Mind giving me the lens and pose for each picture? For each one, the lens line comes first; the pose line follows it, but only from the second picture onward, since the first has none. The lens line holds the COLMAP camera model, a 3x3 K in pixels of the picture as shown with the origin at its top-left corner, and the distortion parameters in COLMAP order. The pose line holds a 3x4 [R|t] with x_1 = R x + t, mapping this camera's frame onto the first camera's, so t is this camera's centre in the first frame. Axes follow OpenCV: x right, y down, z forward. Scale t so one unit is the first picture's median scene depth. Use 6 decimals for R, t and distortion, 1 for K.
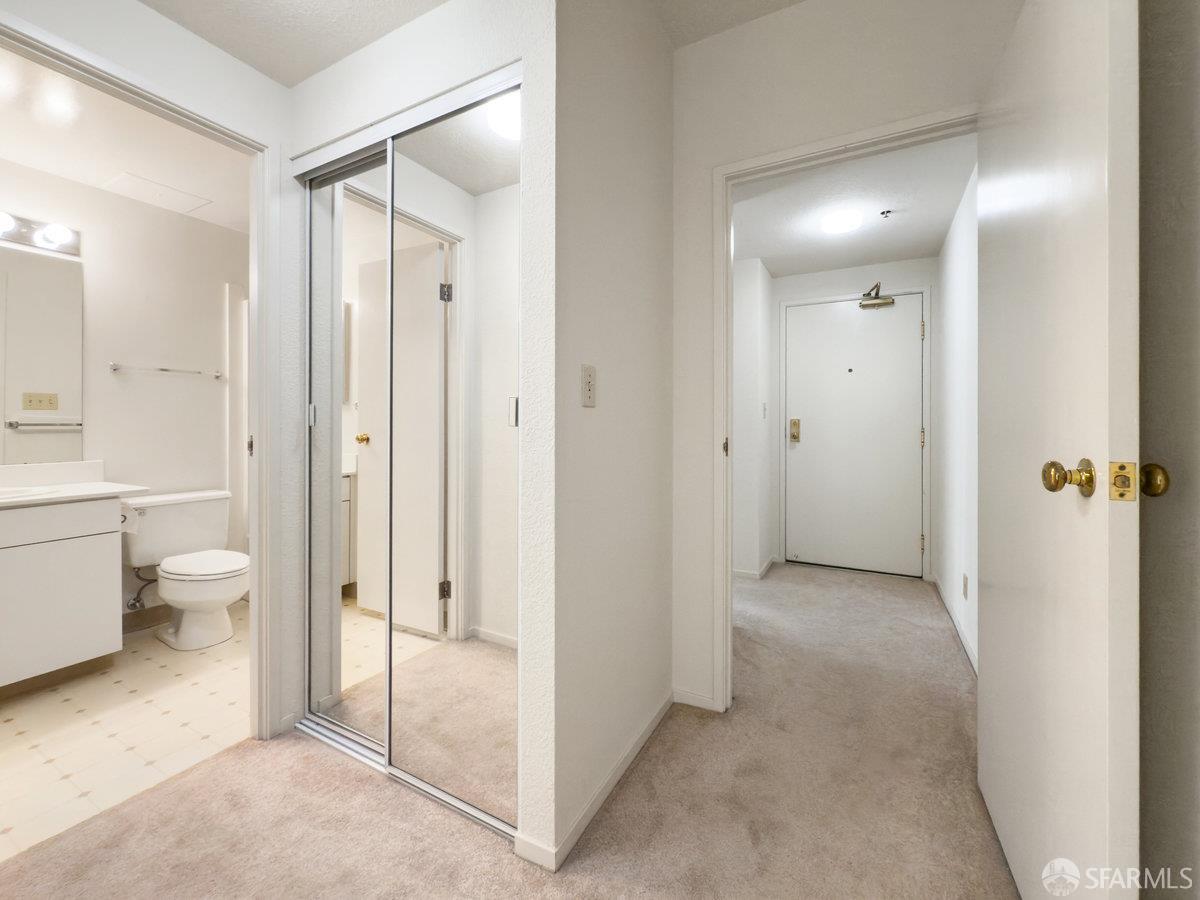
lens RADIAL K [[491.7, 0, 598.3], [0, 491.7, 442.3], [0, 0, 1]] dist [0.000722, -0.000002]
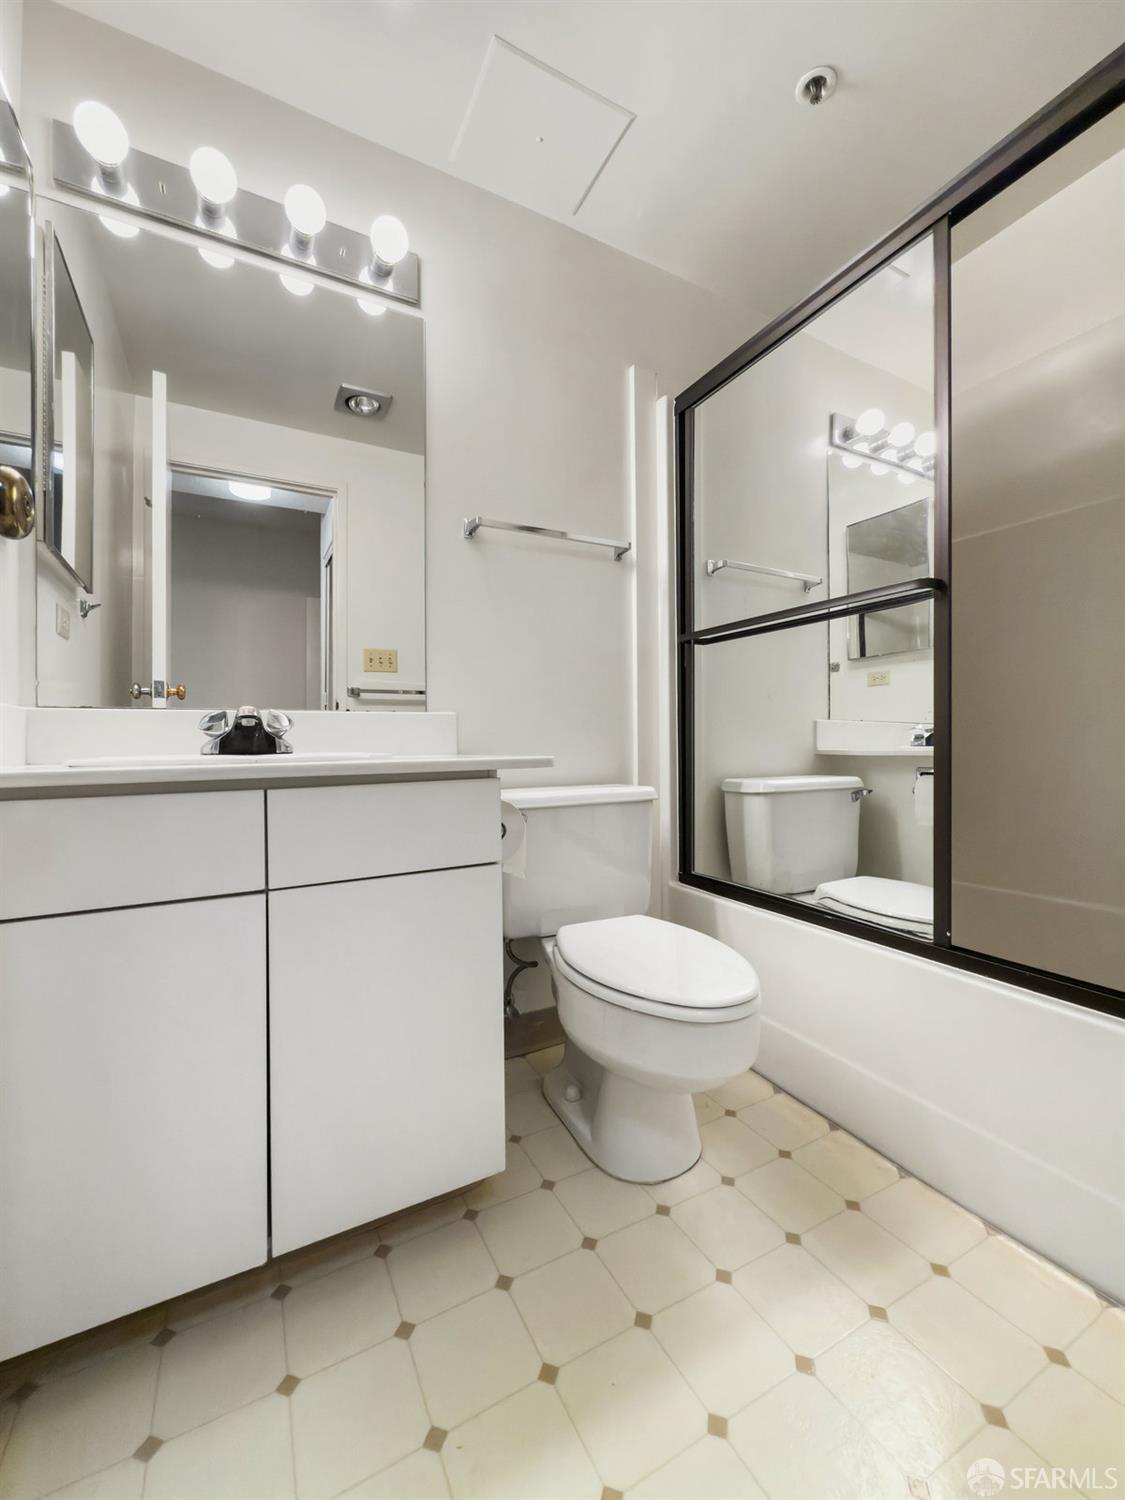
lens RADIAL K [[615.2, 0, 562.5], [0, 615.2, 750.0], [0, 0, 1]] dist [0.000408, 0.000325]
pose [[0.837611, -0.010871, -0.546159, -0.572039], [0.008012, 0.999939, -0.007616, 0.080553], [0.546208, 0.002003, 0.837647, 0.534172]]
